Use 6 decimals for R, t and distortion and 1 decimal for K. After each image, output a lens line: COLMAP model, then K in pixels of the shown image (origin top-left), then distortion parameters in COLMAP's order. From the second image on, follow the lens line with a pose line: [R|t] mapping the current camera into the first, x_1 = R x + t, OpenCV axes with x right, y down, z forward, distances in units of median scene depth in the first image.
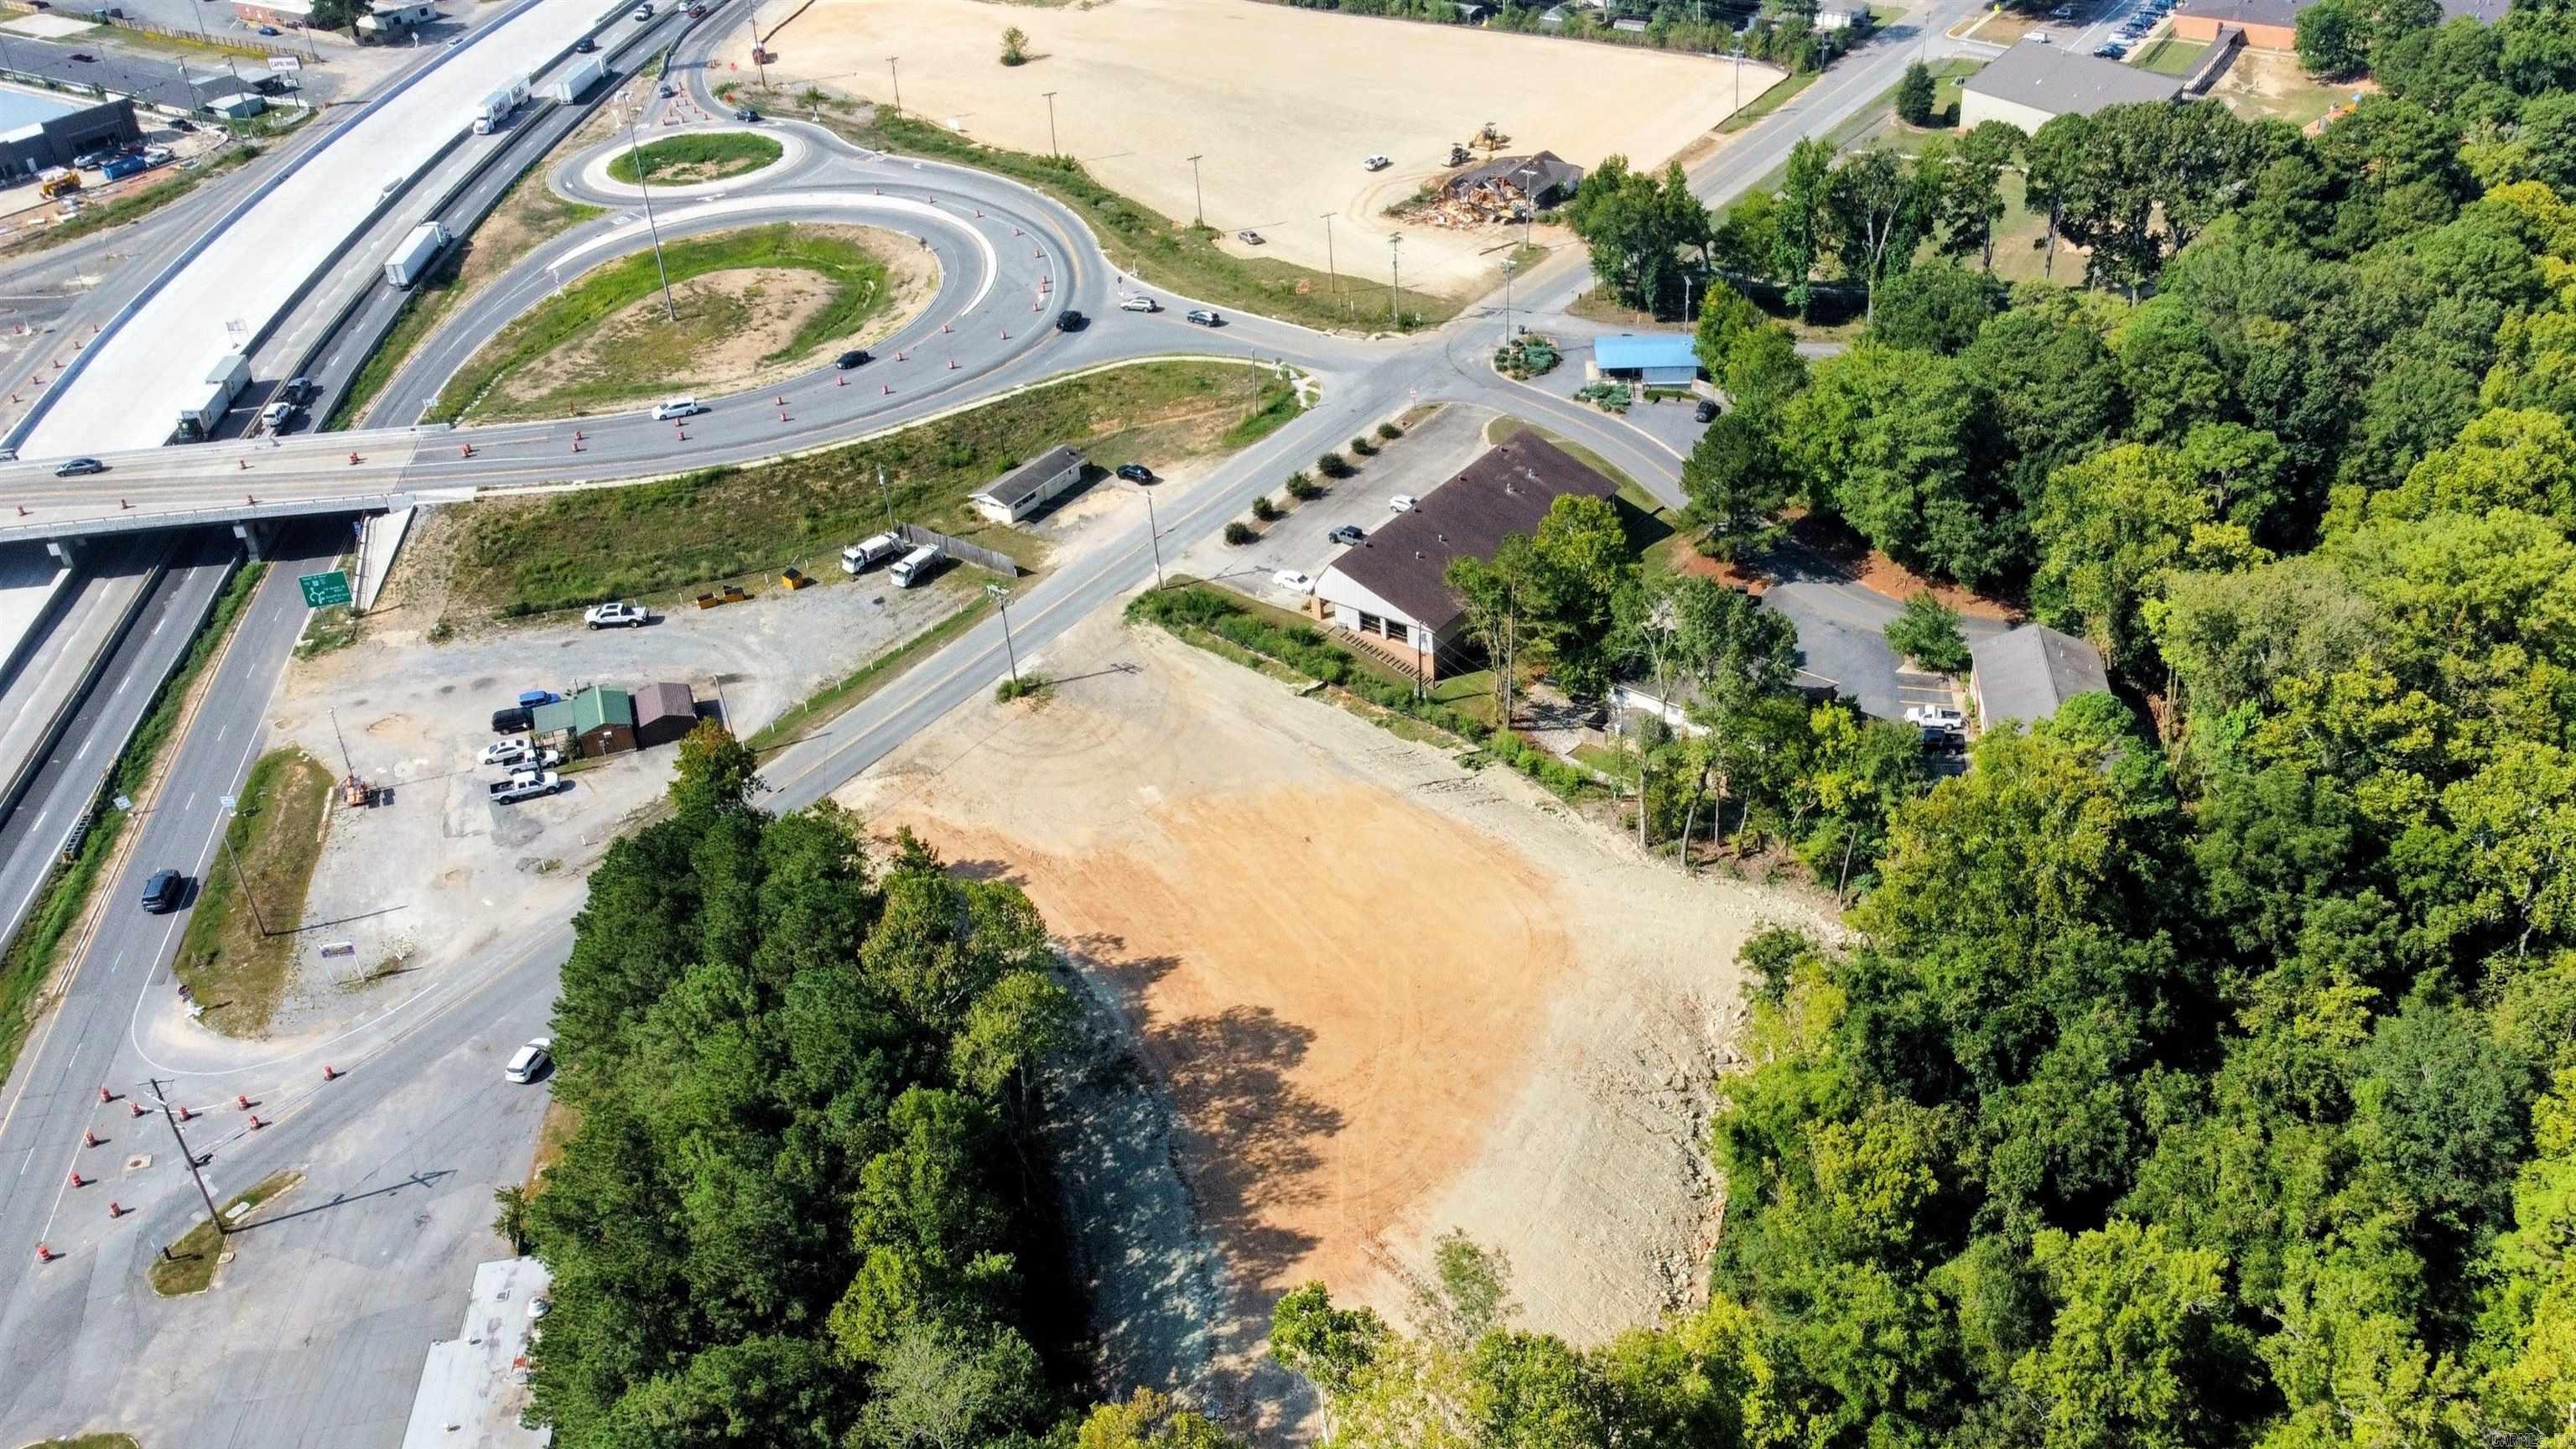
lens RADIAL K [[2231.4, 0, 1453.3], [0, 2231.4, 734.2], [0, 0, 1]] dist [0.000726, -0.007119]
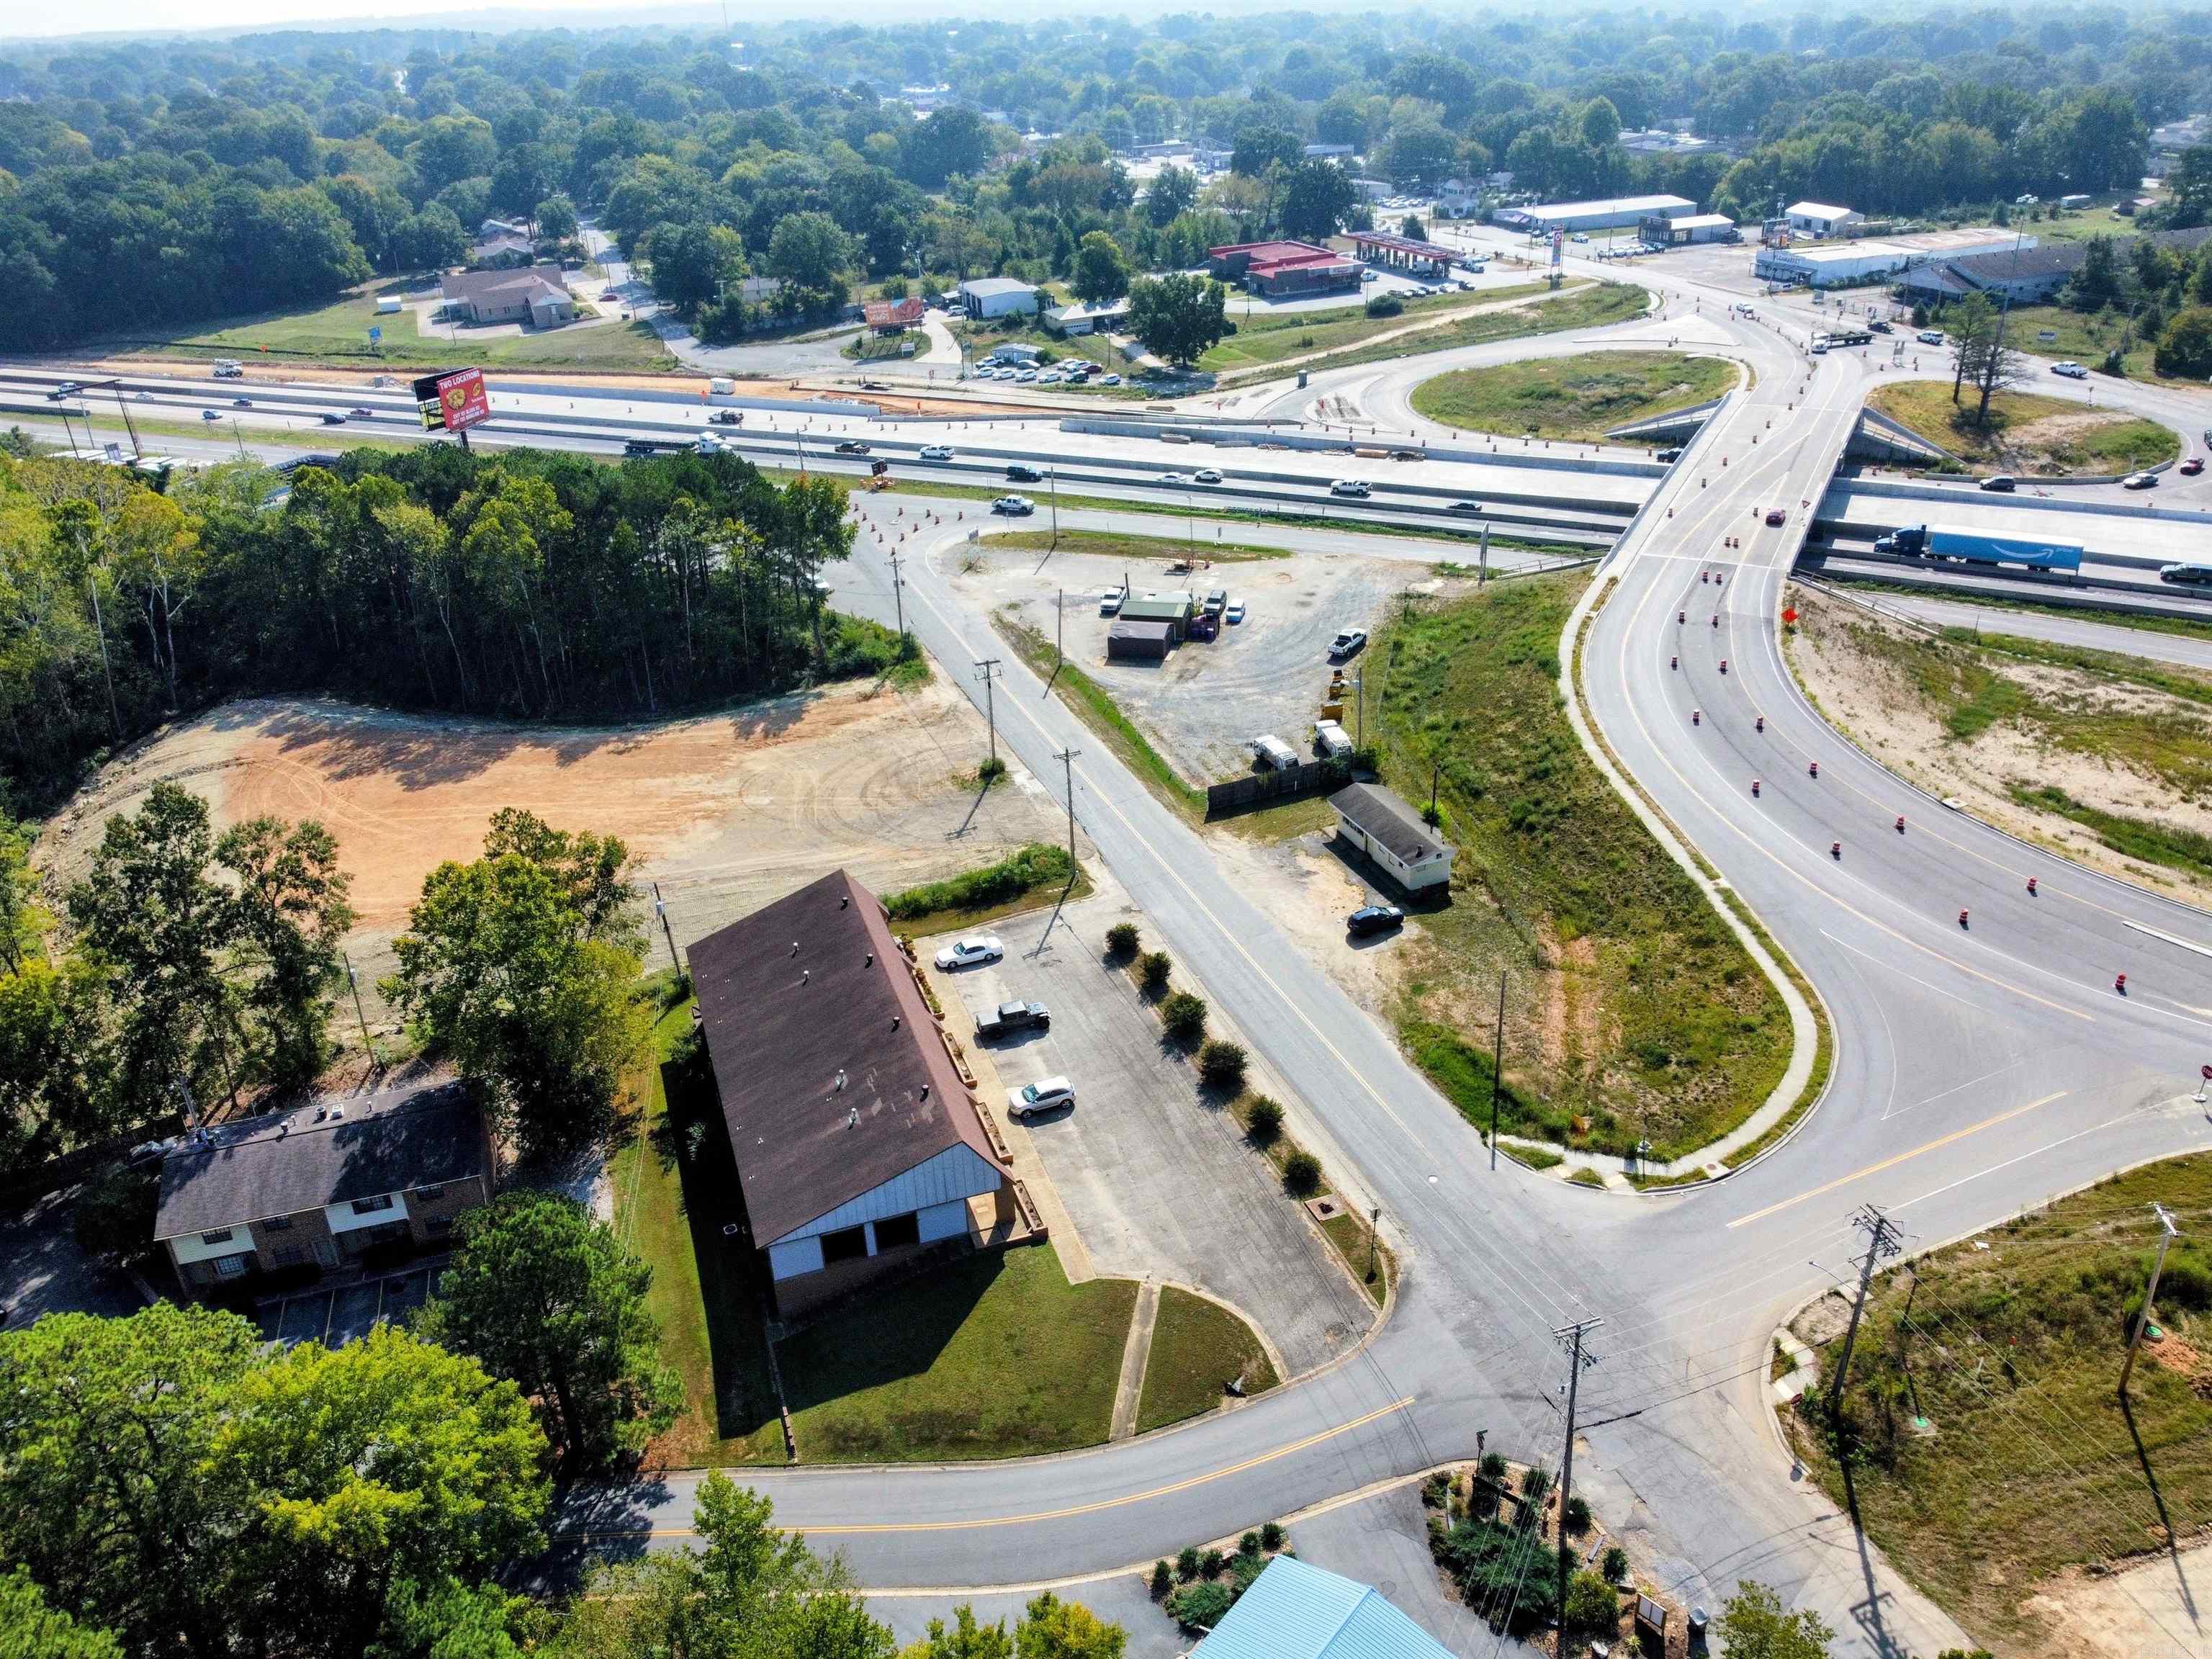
lens RADIAL K [[1681.8, 0, 1094.1], [0, 1681.8, 840.2], [0, 0, 1]] dist [-0.011453, 0.008427]
pose [[-0.614053, 0.409900, -0.674478, 0.274495], [-0.375468, 0.599964, 0.706446, -0.517601], [0.694236, 0.687040, -0.214505, 1.164727]]
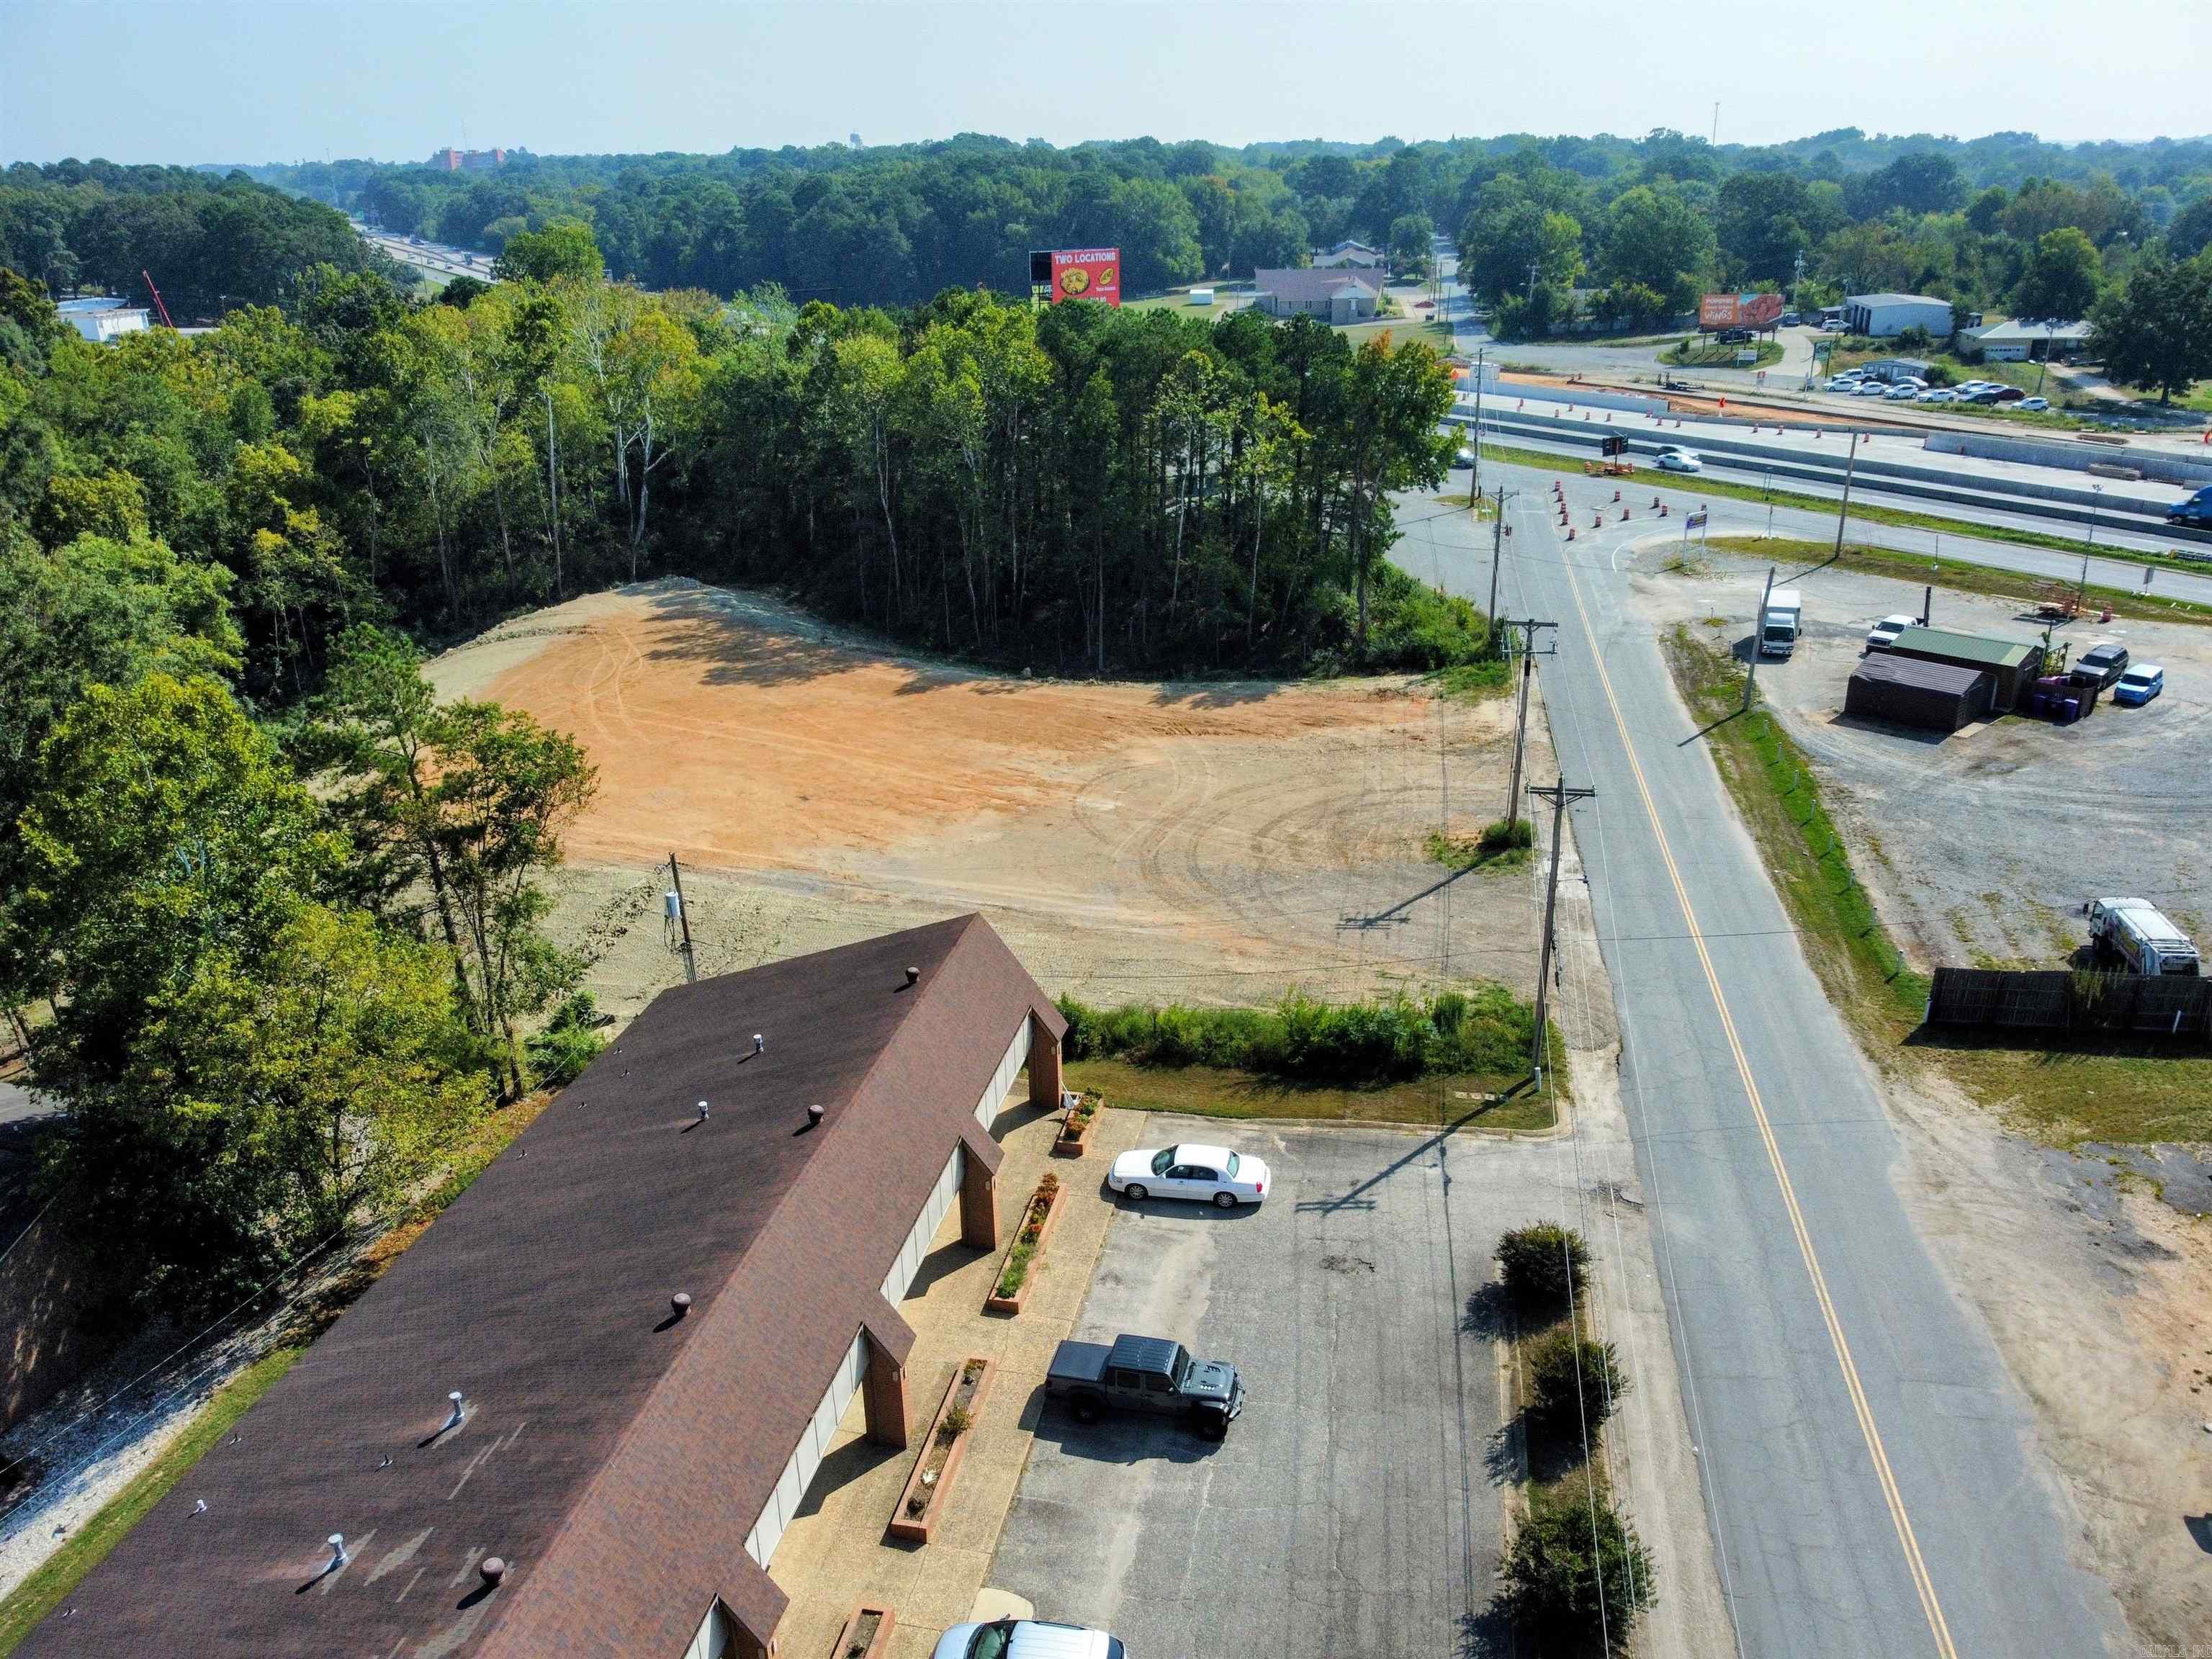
lens RADIAL K [[1681.8, 0, 1095.5], [0, 1681.8, 830.1], [0, 0, 1]] dist [-0.011453, 0.008427]
pose [[-0.931687, 0.175800, -0.317891, 0.009789], [-0.157195, 0.593809, 0.789101, -0.293869], [0.327490, 0.785166, -0.525609, 1.123219]]
